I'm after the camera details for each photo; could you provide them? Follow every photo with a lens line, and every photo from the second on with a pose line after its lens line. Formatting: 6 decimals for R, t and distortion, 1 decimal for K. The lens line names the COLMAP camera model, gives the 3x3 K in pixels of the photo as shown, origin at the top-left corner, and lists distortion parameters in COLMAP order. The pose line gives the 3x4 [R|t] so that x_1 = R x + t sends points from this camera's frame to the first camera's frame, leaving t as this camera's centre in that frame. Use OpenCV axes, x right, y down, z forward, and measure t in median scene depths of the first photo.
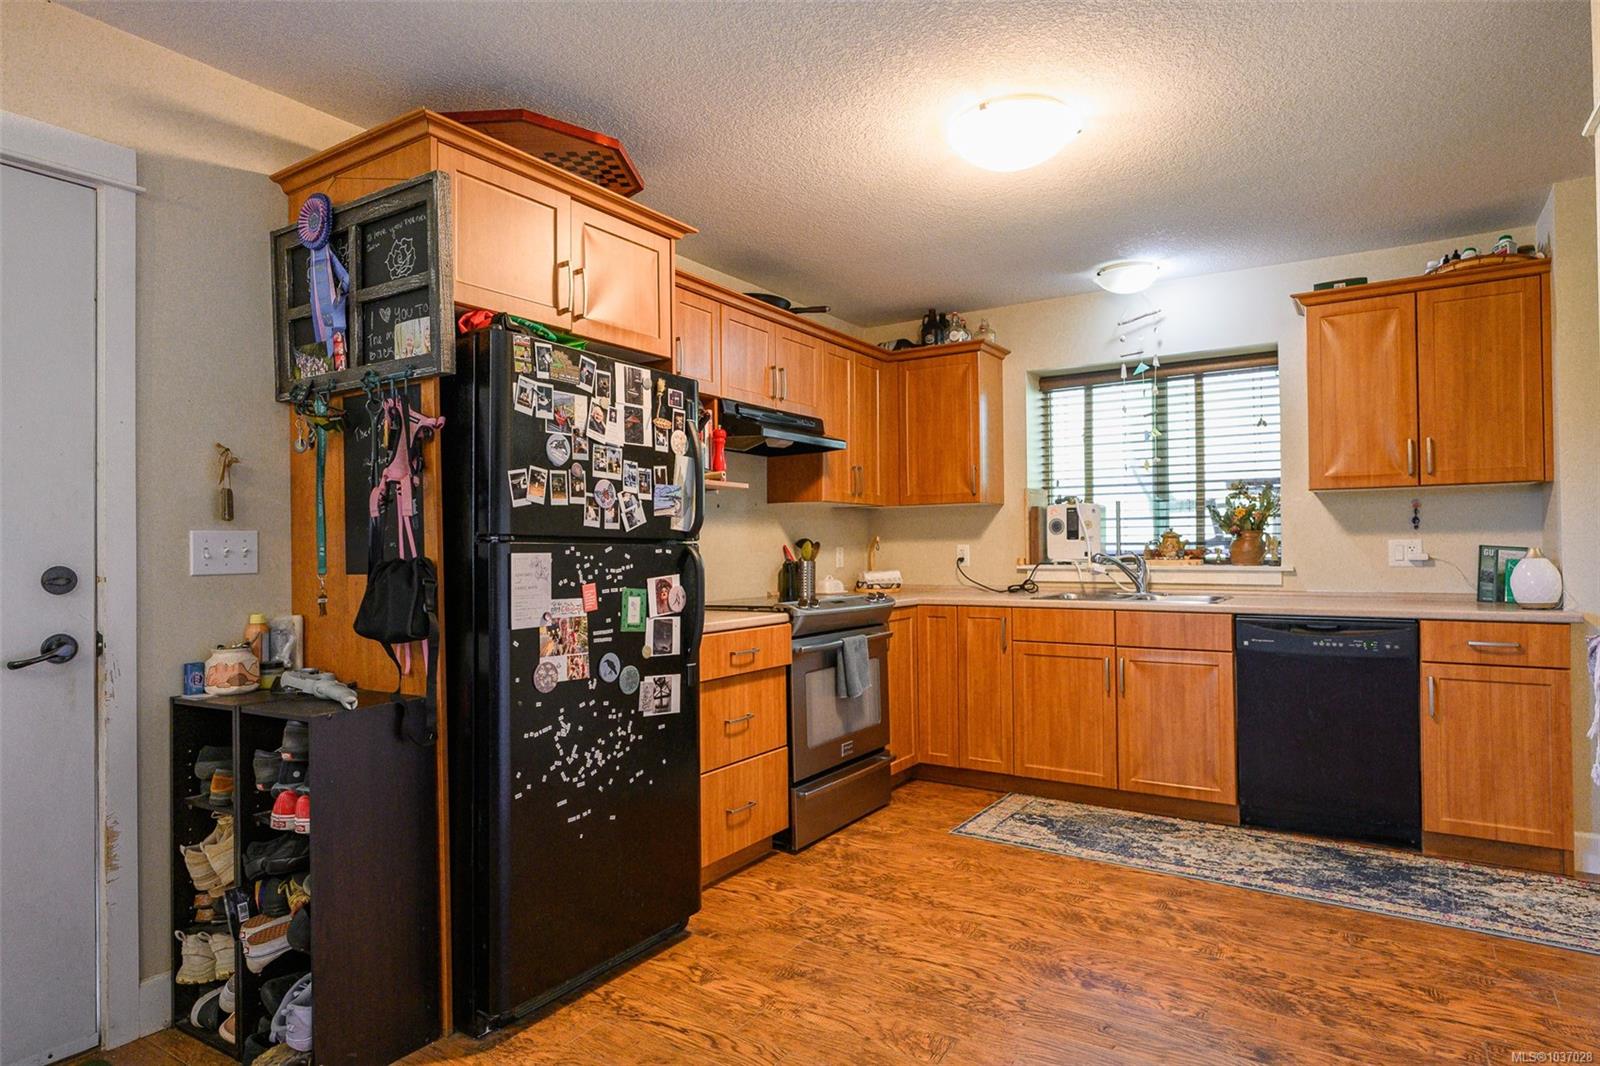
lens RADIAL K [[907.9, 0, 798.9], [0, 907.9, 535.3], [0, 0, 1]] dist [-0.003805, -0.000678]
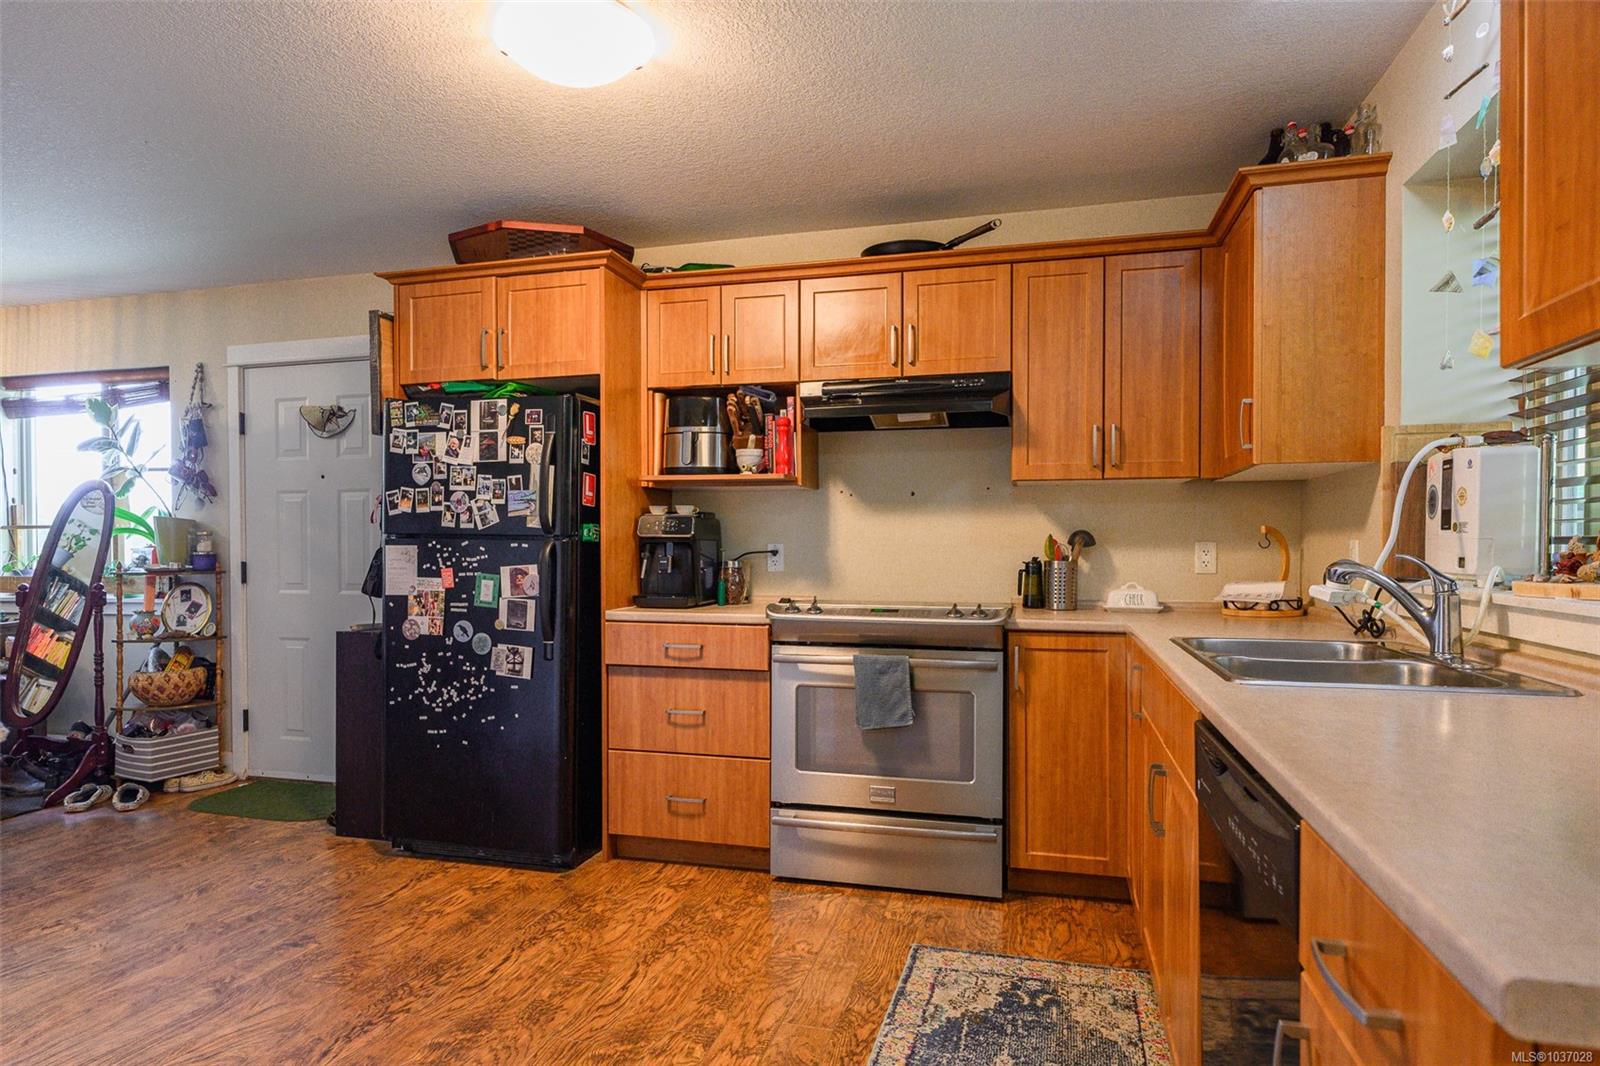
lens RADIAL K [[907.9, 0, 770.4], [0, 907.9, 564.0], [0, 0, 1]] dist [-0.003805, -0.000678]
pose [[0.300704, 0.023369, -0.953431, 1.153872], [0.009733, 0.999572, 0.027570, 0.013014], [0.953668, -0.017570, 0.300348, 0.986673]]
